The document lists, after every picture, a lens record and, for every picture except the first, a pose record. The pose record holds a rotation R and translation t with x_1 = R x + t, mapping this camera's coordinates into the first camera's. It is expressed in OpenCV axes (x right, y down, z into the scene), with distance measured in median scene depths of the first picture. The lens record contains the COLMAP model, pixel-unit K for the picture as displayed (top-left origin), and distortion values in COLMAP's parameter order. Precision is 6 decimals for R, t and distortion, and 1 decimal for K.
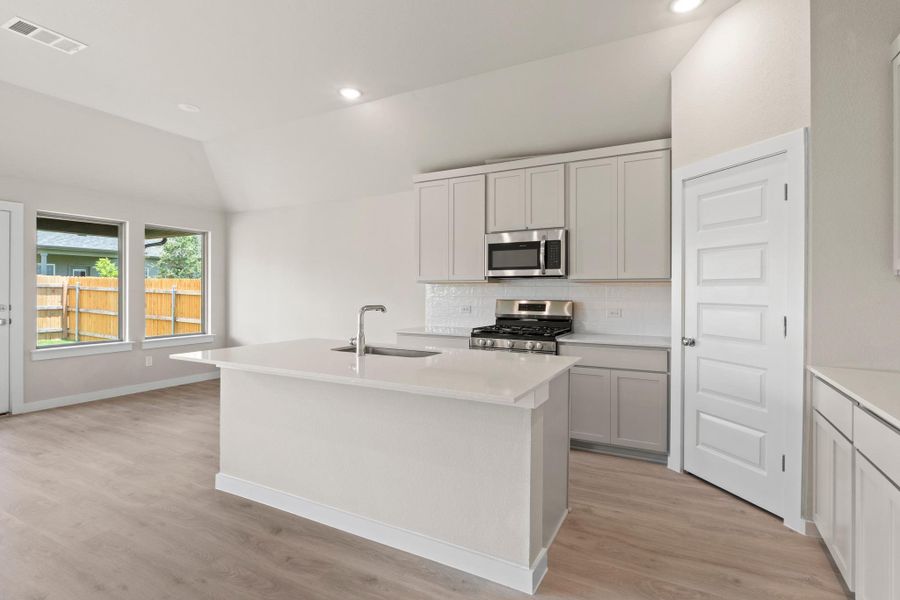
lens RADIAL K [[455.0, 0, 457.8], [0, 455.0, 292.7], [0, 0, 1]] dist [-0.008593, 0.000574]
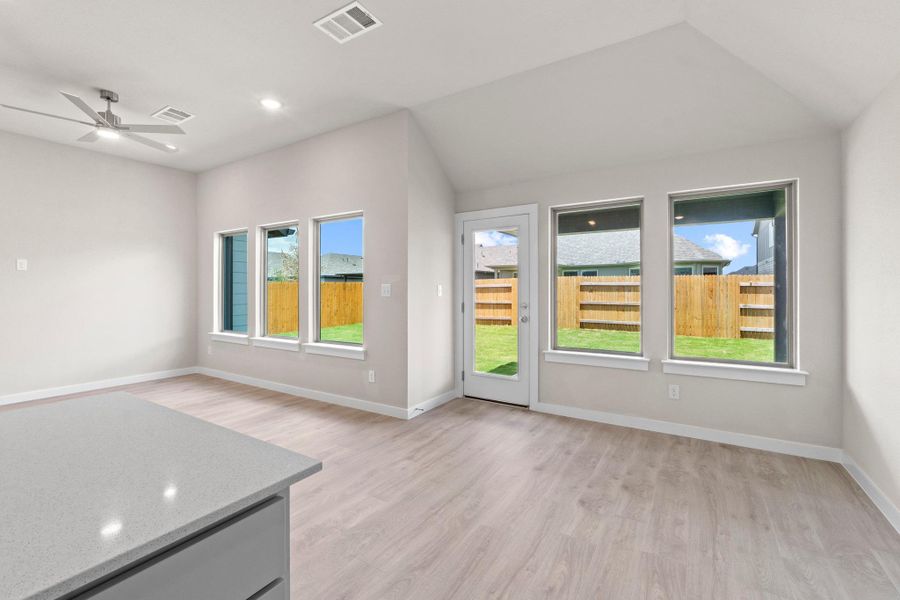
lens RADIAL K [[393.4, 0, 450.3], [0, 393.4, 292.1], [0, 0, 1]] dist [-0.008843, 0.000483]
pose [[-0.071577, 0.006787, -0.997412, -0.084263], [-0.004933, 0.999962, 0.007158, -0.006516], [0.997423, 0.005432, -0.071541, 1.018895]]
